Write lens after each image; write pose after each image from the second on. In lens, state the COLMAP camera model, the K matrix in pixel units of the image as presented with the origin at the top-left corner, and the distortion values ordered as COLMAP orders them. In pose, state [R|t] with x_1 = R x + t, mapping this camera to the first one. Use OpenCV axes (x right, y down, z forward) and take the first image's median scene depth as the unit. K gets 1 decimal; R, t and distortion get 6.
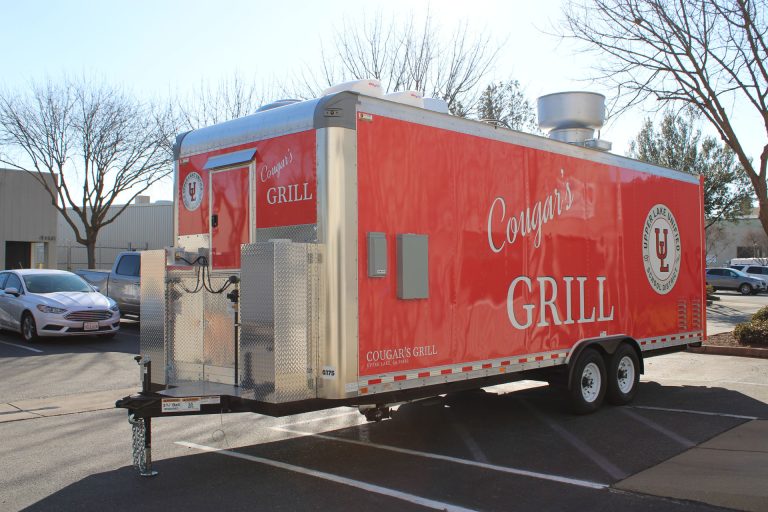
lens RADIAL K [[802.8, 0, 390.0], [0, 802.8, 259.5], [0, 0, 1]] dist [-0.085104, 0.000000]
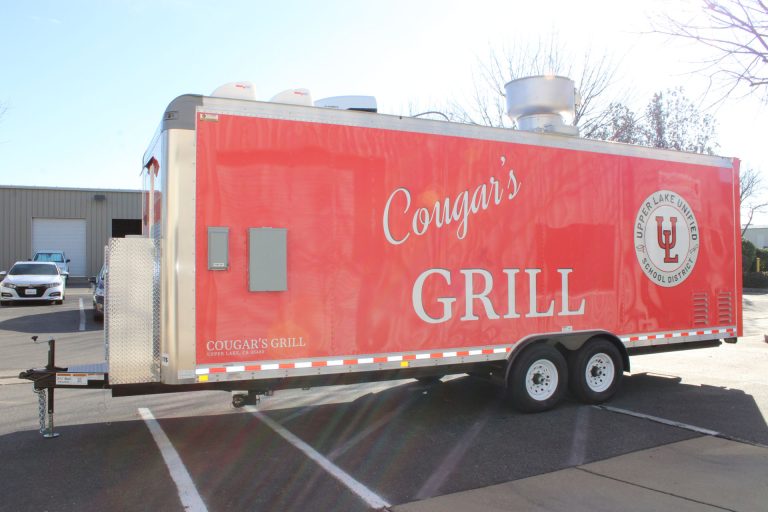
lens RADIAL K [[644.1, 0, 382.2], [0, 644.1, 259.3], [0, 0, 1]] dist [-0.146550, 0.094542]
pose [[0.931650, -0.003916, -0.363335, 0.360592], [0.008488, 0.999904, 0.010987, 0.000542], [0.363257, -0.013320, 0.931594, 0.231339]]
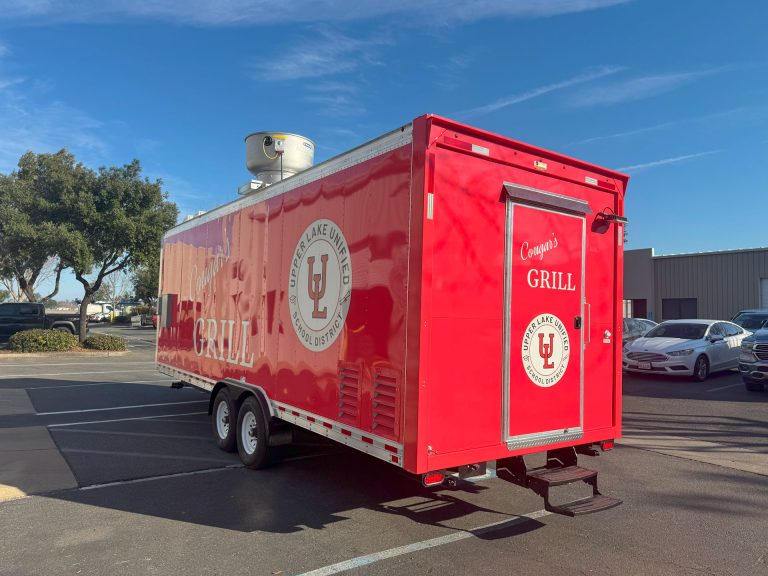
lens RADIAL K [[545.1, 0, 381.4], [0, 545.1, 290.8], [0, 0, 1]] dist [0.025853, -0.014699]
pose [[-0.207356, -0.047251, -0.977124, 0.955100], [-0.002676, 0.998856, -0.047734, 0.016678], [0.978262, -0.007283, -0.207246, 1.395194]]
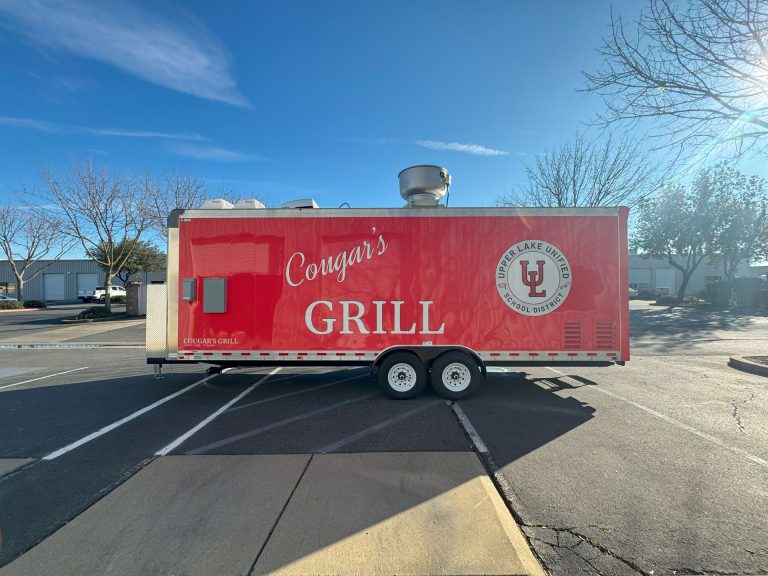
lens RADIAL K [[310.2, 0, 382.0], [0, 310.2, 288.6], [0, 0, 1]] dist [-0.004640, 0.002180]
pose [[0.671331, -0.006580, -0.741128, 0.647243], [0.016424, 0.999847, 0.006001, -0.004086], [0.740975, -0.016201, 0.671337, 0.631213]]
